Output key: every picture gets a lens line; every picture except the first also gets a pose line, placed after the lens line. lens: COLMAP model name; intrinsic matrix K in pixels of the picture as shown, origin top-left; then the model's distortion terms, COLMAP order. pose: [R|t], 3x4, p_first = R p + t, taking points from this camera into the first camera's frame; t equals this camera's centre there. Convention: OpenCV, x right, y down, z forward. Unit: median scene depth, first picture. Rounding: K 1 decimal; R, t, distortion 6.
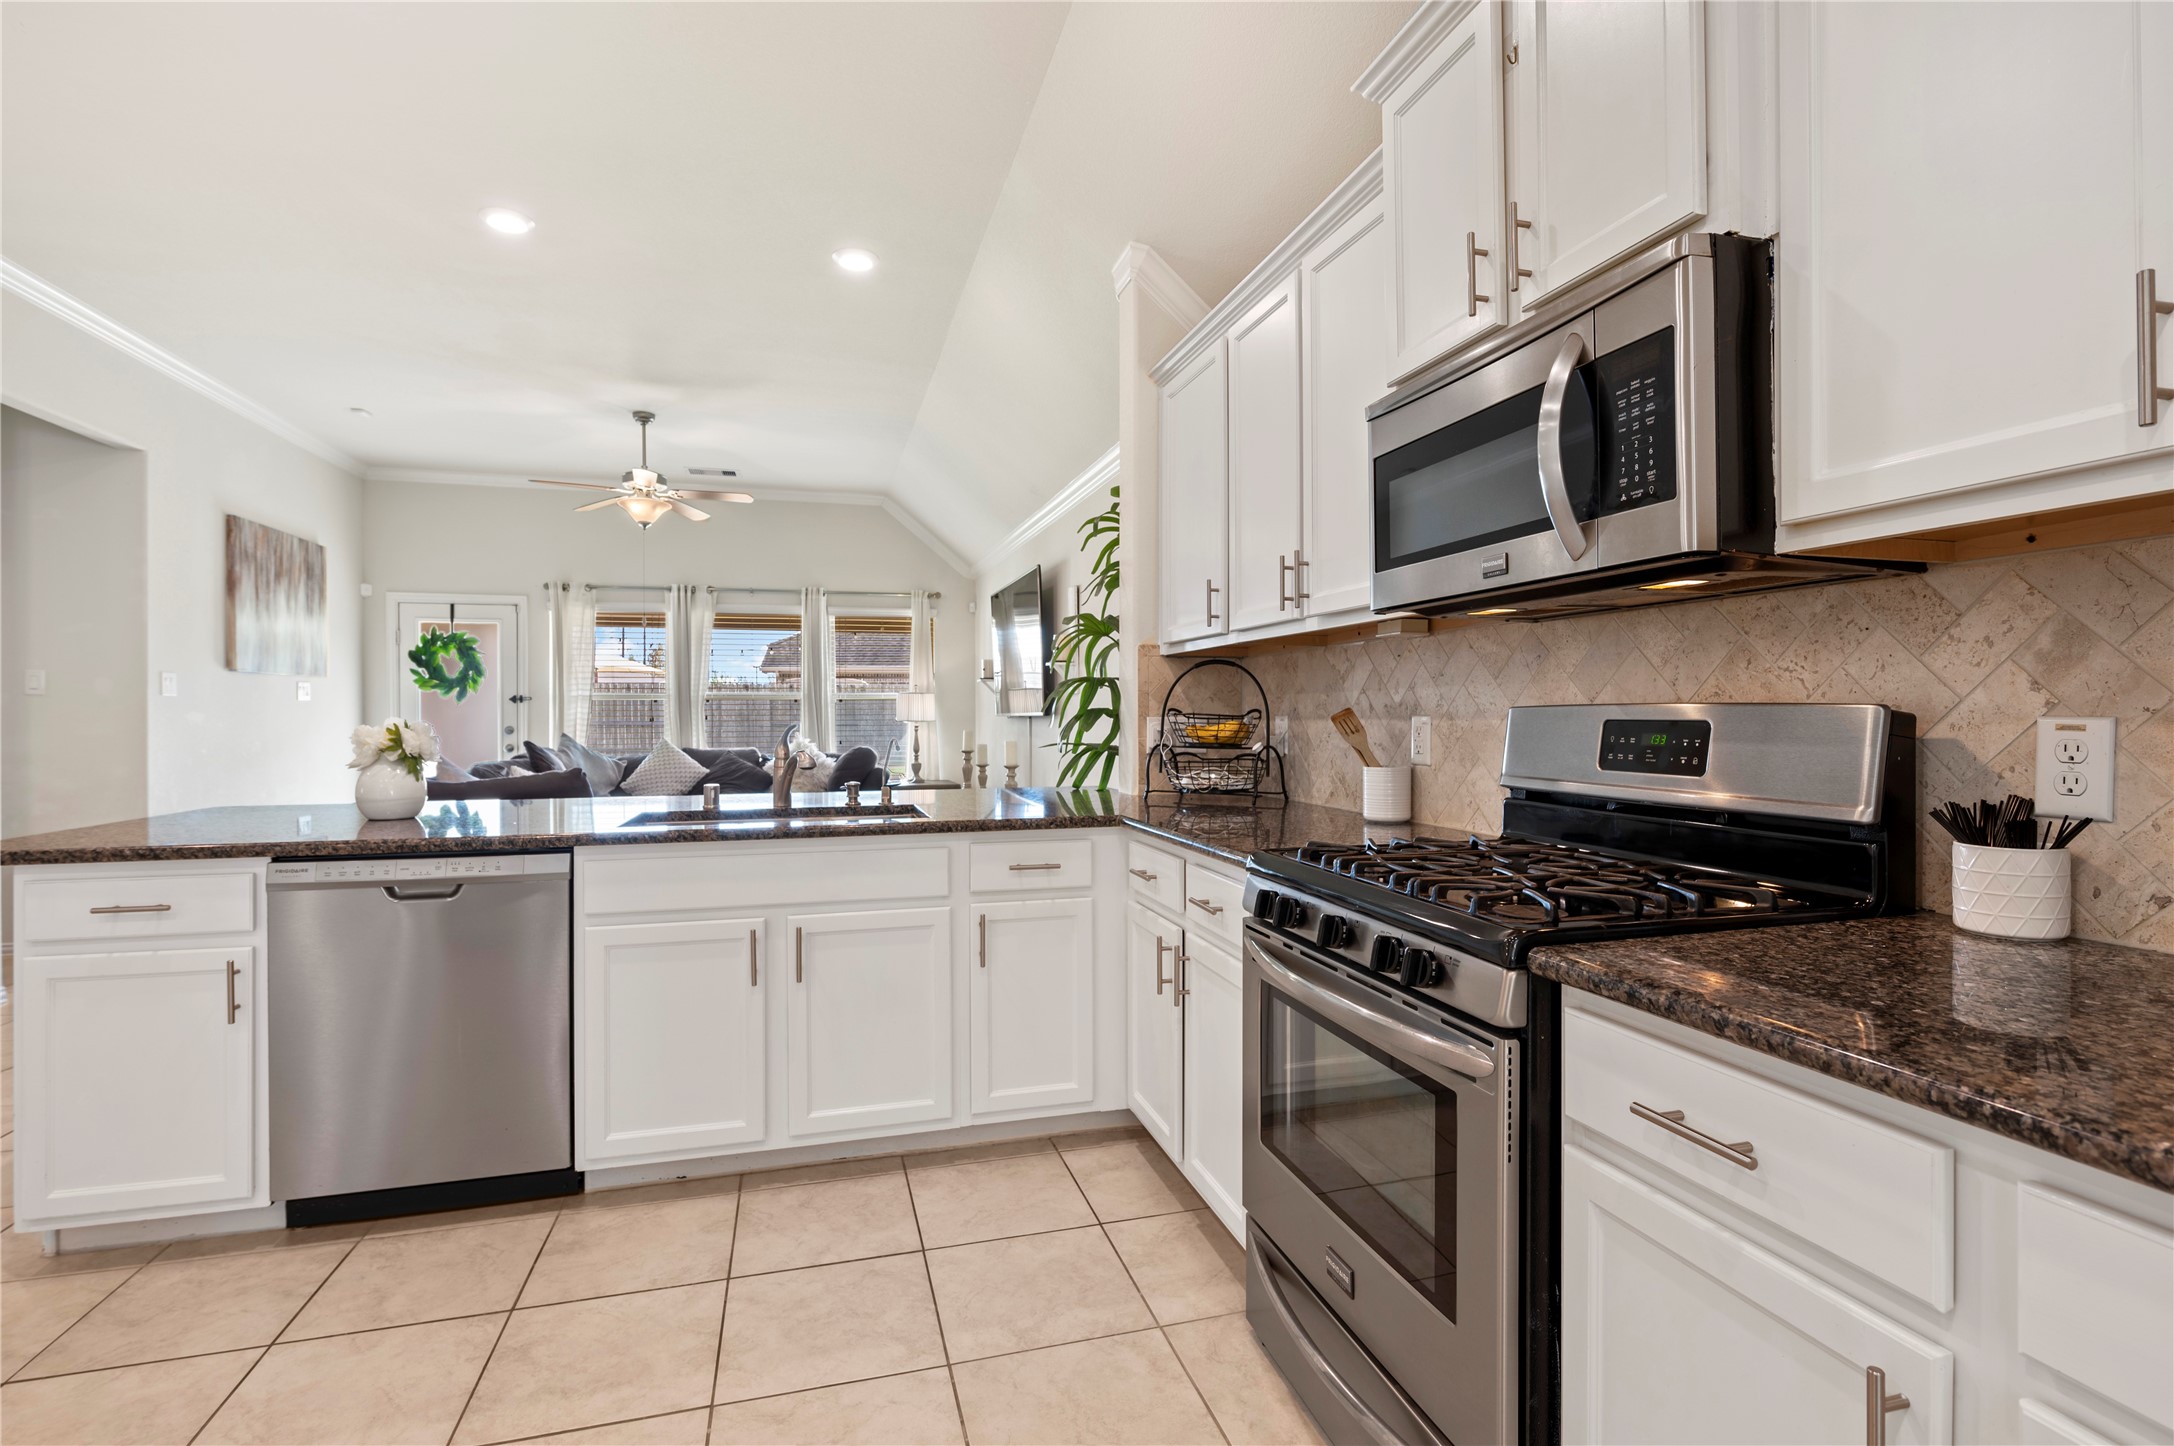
lens RADIAL K [[1021.8, 0, 1090.3], [0, 1021.8, 719.6], [0, 0, 1]] dist [-0.001924, -0.000274]
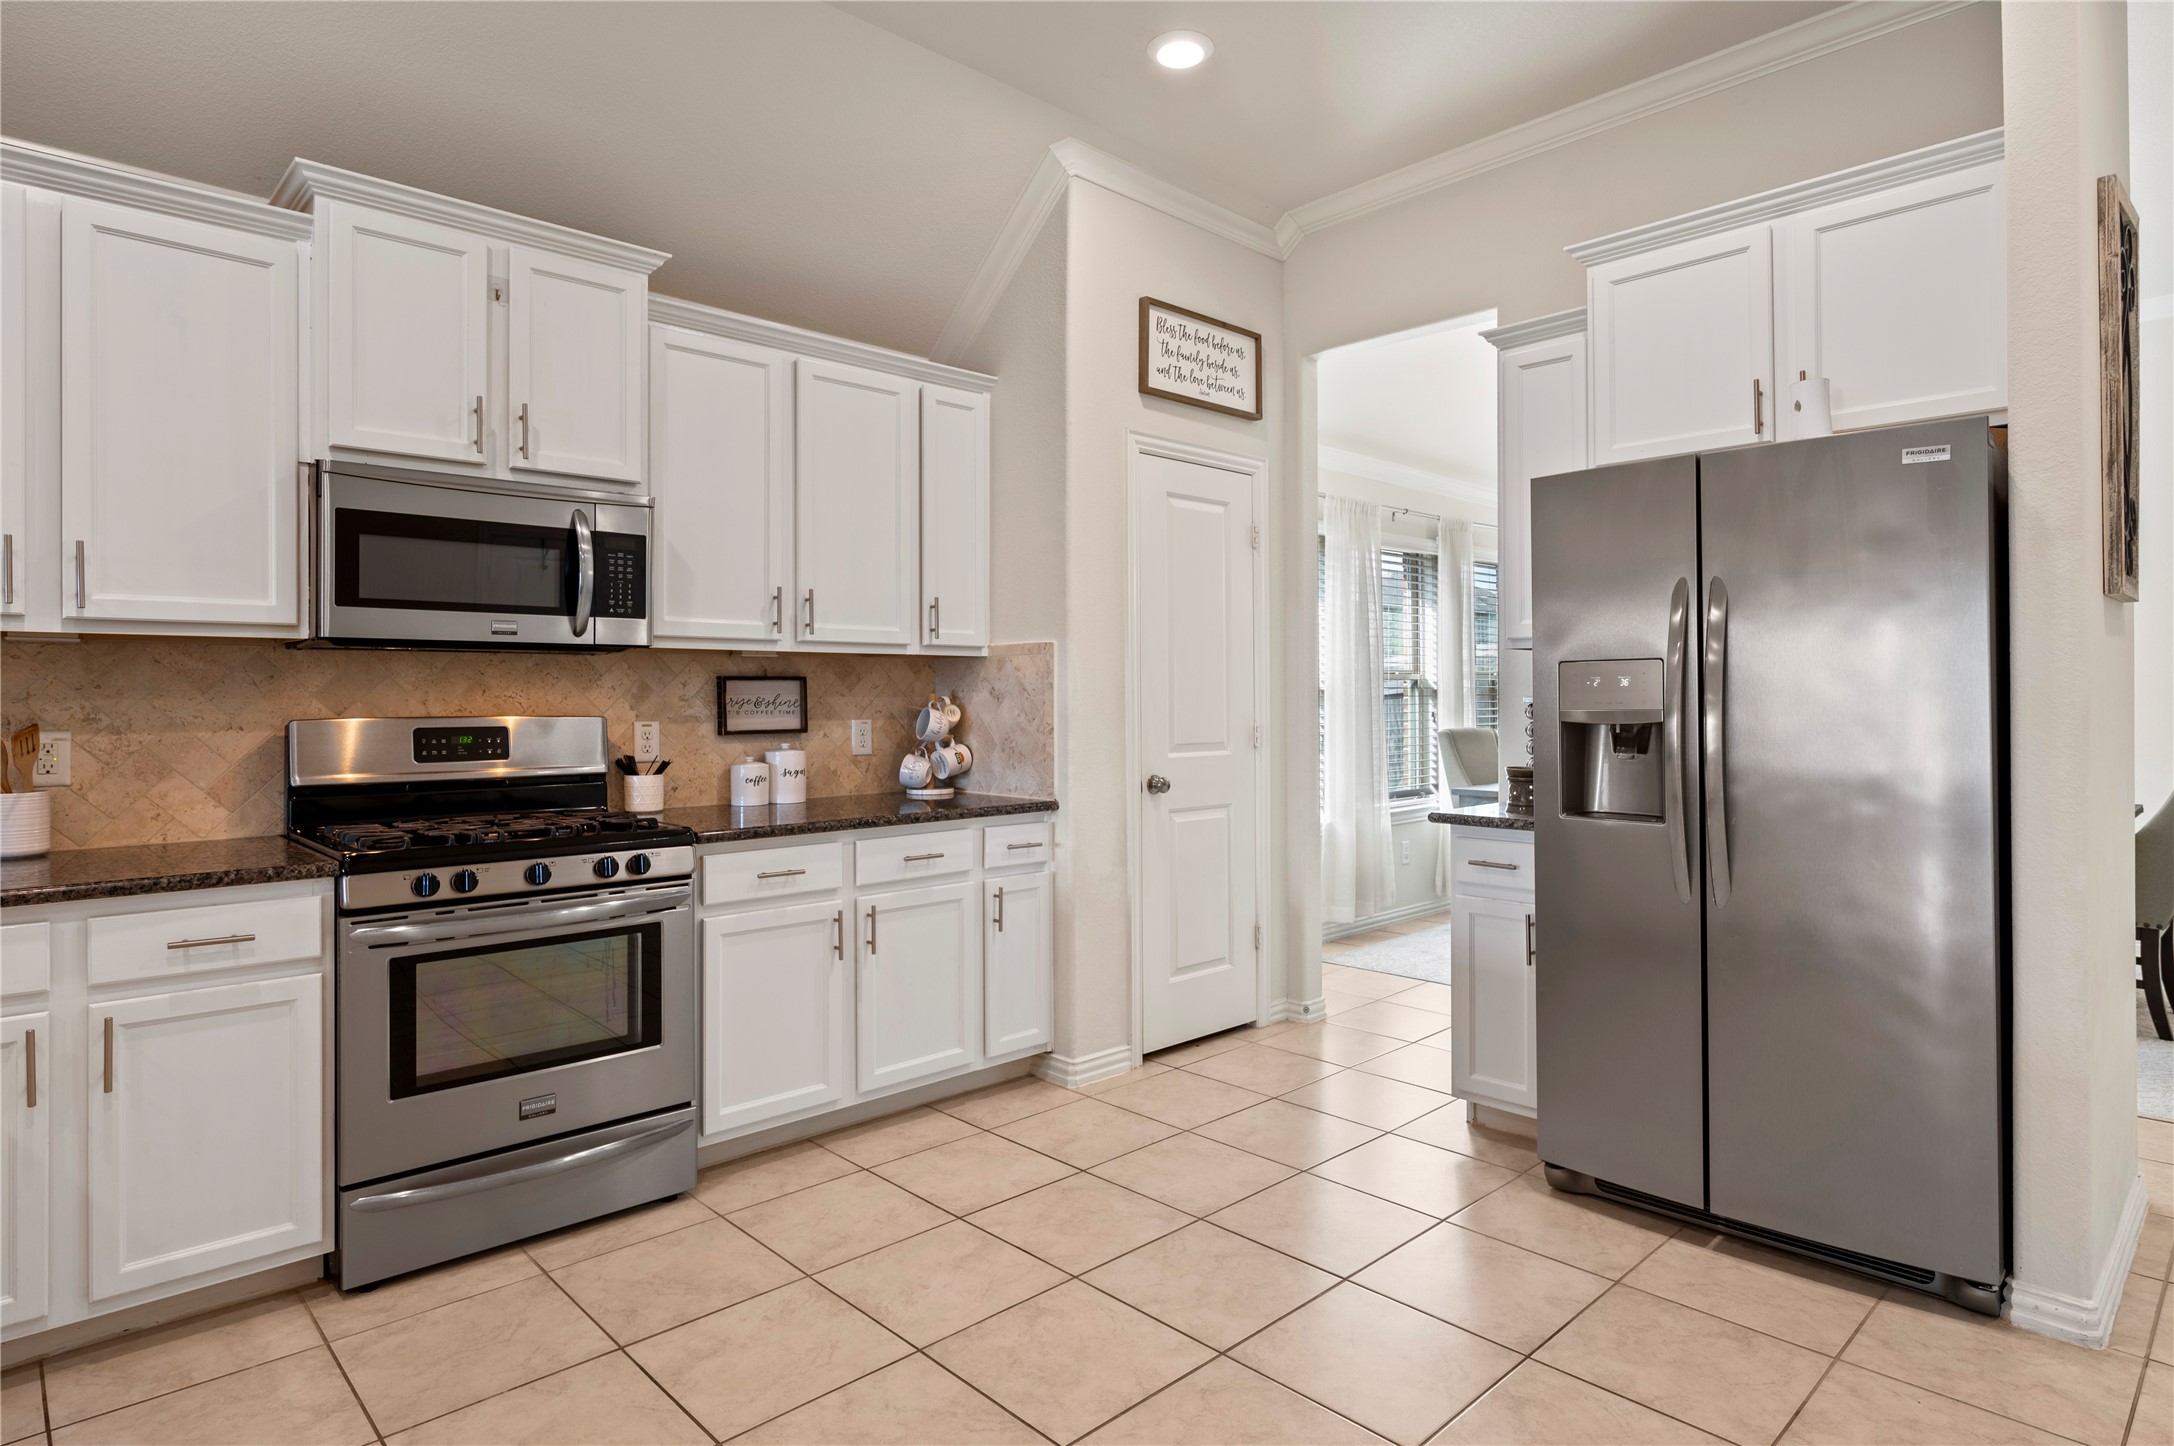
lens RADIAL K [[1185.8, 0, 1086.2], [0, 1185.8, 689.3], [0, 0, 1]] dist [-0.001807, -0.000347]
pose [[-0.462621, 0.010222, 0.886497, -1.071486], [0.009941, 0.999930, -0.006342, -0.026259], [-0.886500, 0.005878, -0.462690, 0.712358]]
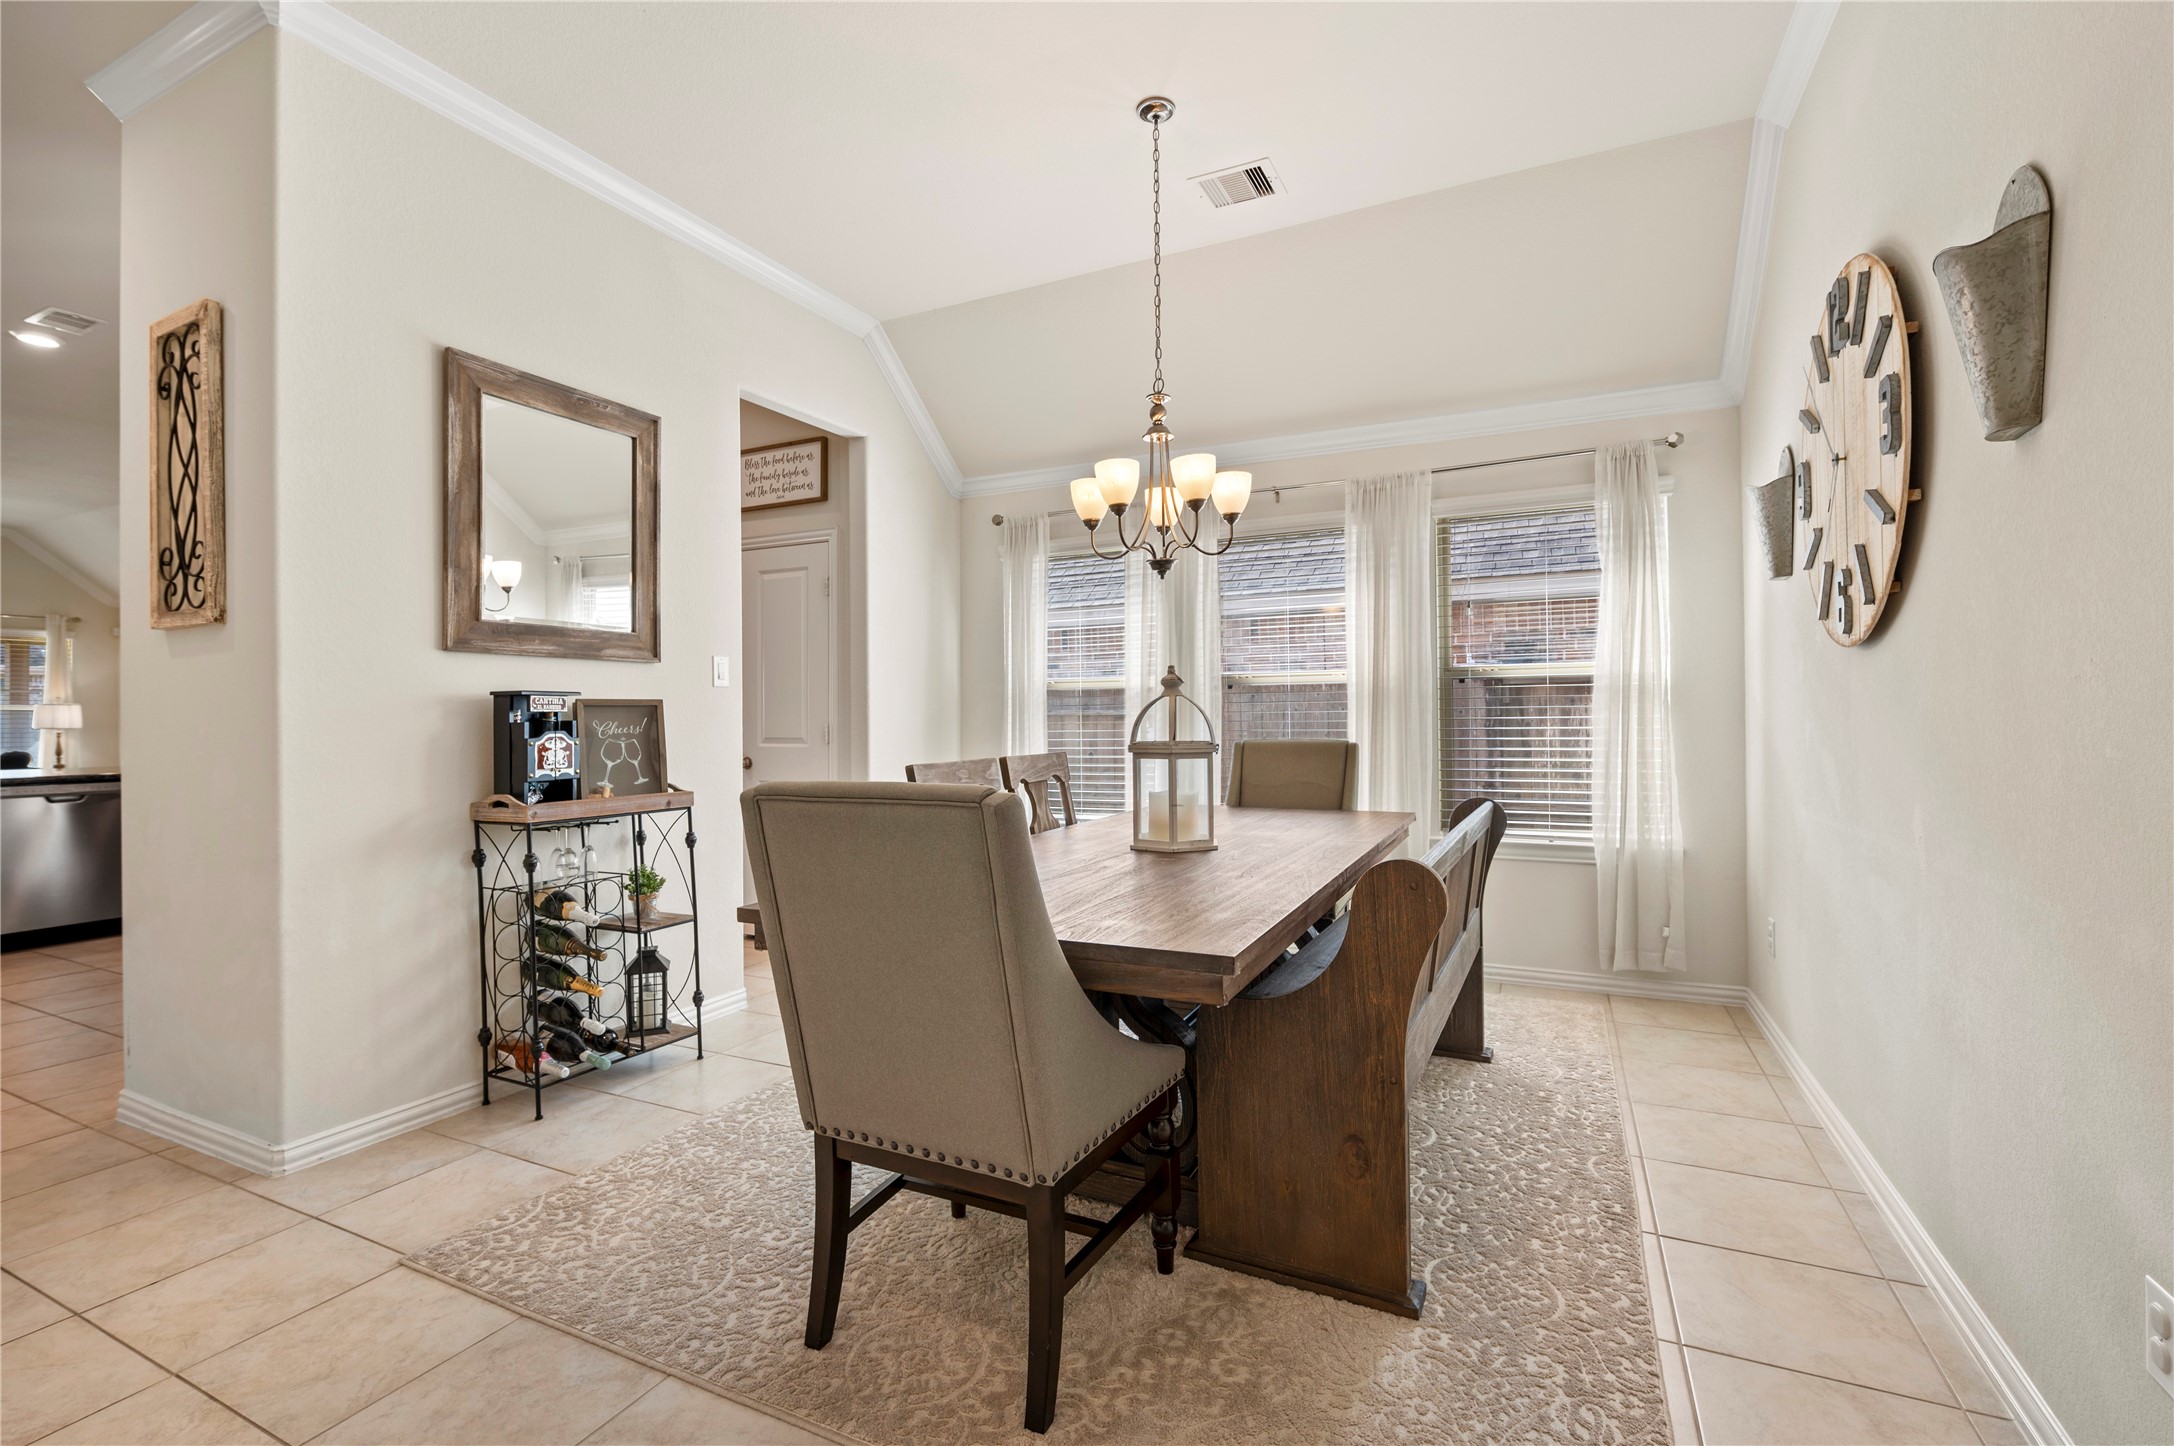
lens RADIAL K [[954.1, 0, 1091.2], [0, 954.1, 719.5], [0, 0, 1]] dist [-0.008894, -0.000362]
pose [[0.663300, -0.004408, 0.748340, -0.691125], [0.008553, 0.999962, -0.001691, 0.014924], [-0.748305, 0.007523, 0.663313, -2.137020]]
